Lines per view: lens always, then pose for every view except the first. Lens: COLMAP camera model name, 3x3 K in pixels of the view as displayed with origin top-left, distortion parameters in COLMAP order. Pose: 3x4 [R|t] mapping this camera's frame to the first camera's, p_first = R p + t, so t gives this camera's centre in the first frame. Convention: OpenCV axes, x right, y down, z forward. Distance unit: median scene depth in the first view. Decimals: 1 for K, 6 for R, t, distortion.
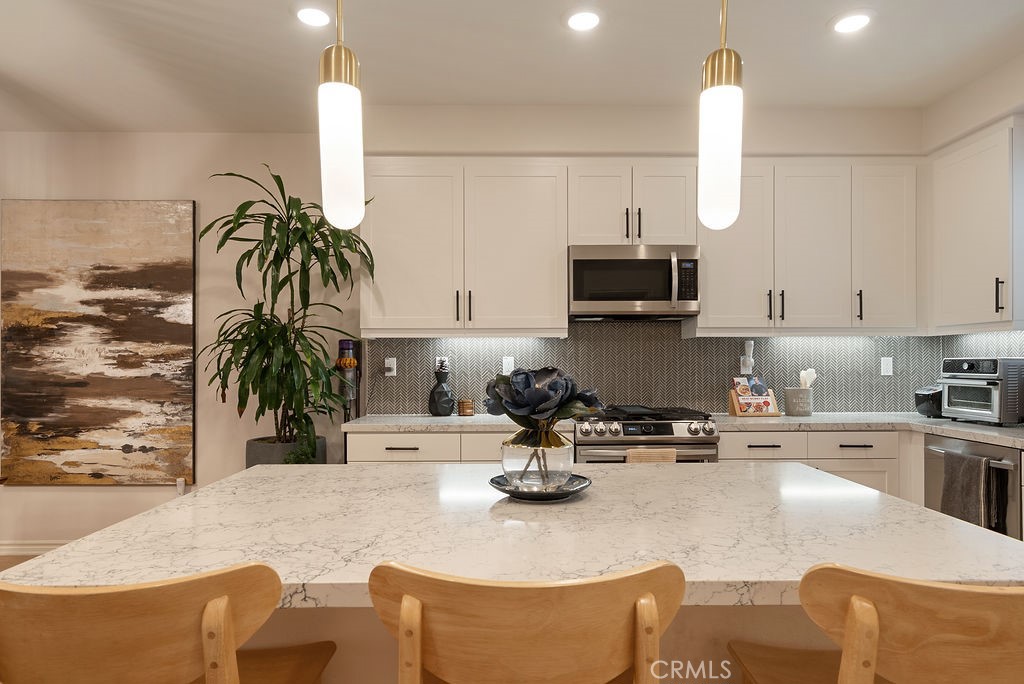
lens RADIAL K [[626.9, 0, 512.0], [0, 626.9, 361.6], [0, 0, 1]] dist [0.001275, 0.000590]
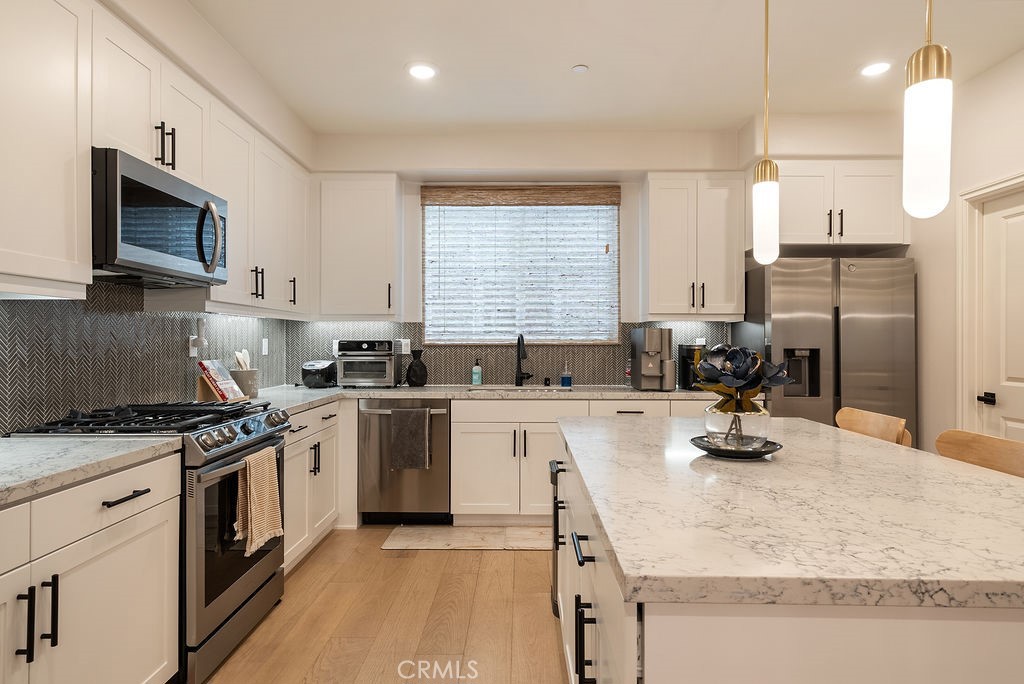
lens RADIAL K [[574.1, 0, 512.0], [0, 574.1, 342.0], [0, 0, 1]] dist [0.004482, 0.000867]
pose [[0.026959, 0.003348, 0.999631, -0.475852], [-0.002787, 0.999991, -0.003274, 0.001576], [-0.999633, -0.002698, 0.026968, 0.632257]]
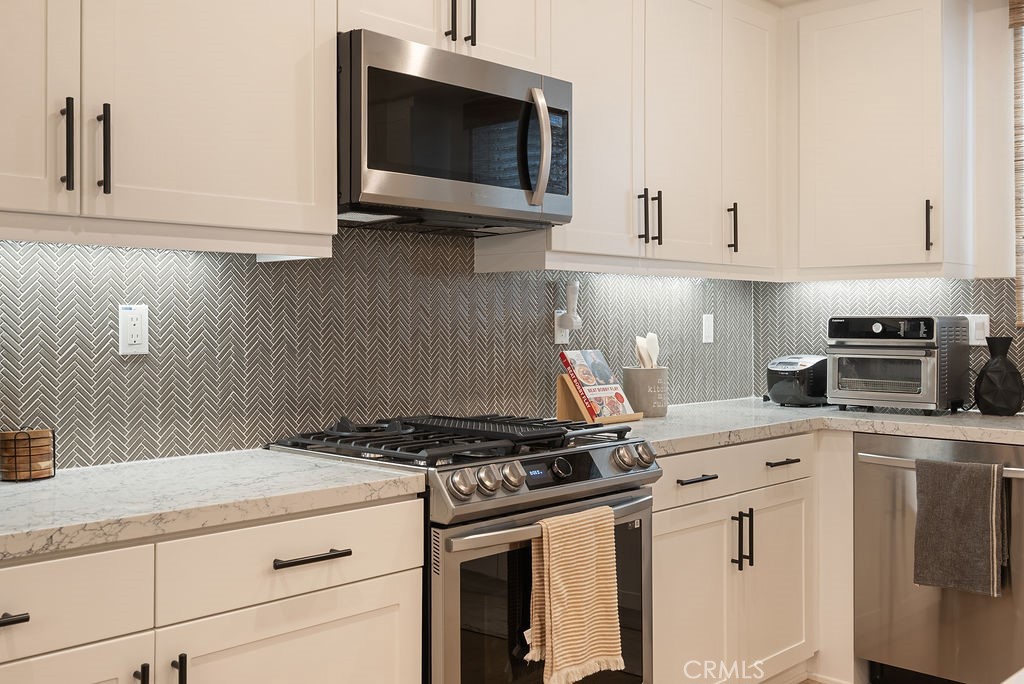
lens RADIAL K [[1017.5, 0, 511.1], [0, 1017.5, 309.6], [0, 0, 1]] dist [0.002370, 0.008474]
pose [[0.702276, 0.011223, 0.711817, -0.318464], [-0.003848, 0.999921, -0.011969, 0.001942], [-0.711895, 0.005667, 0.702263, 0.496590]]
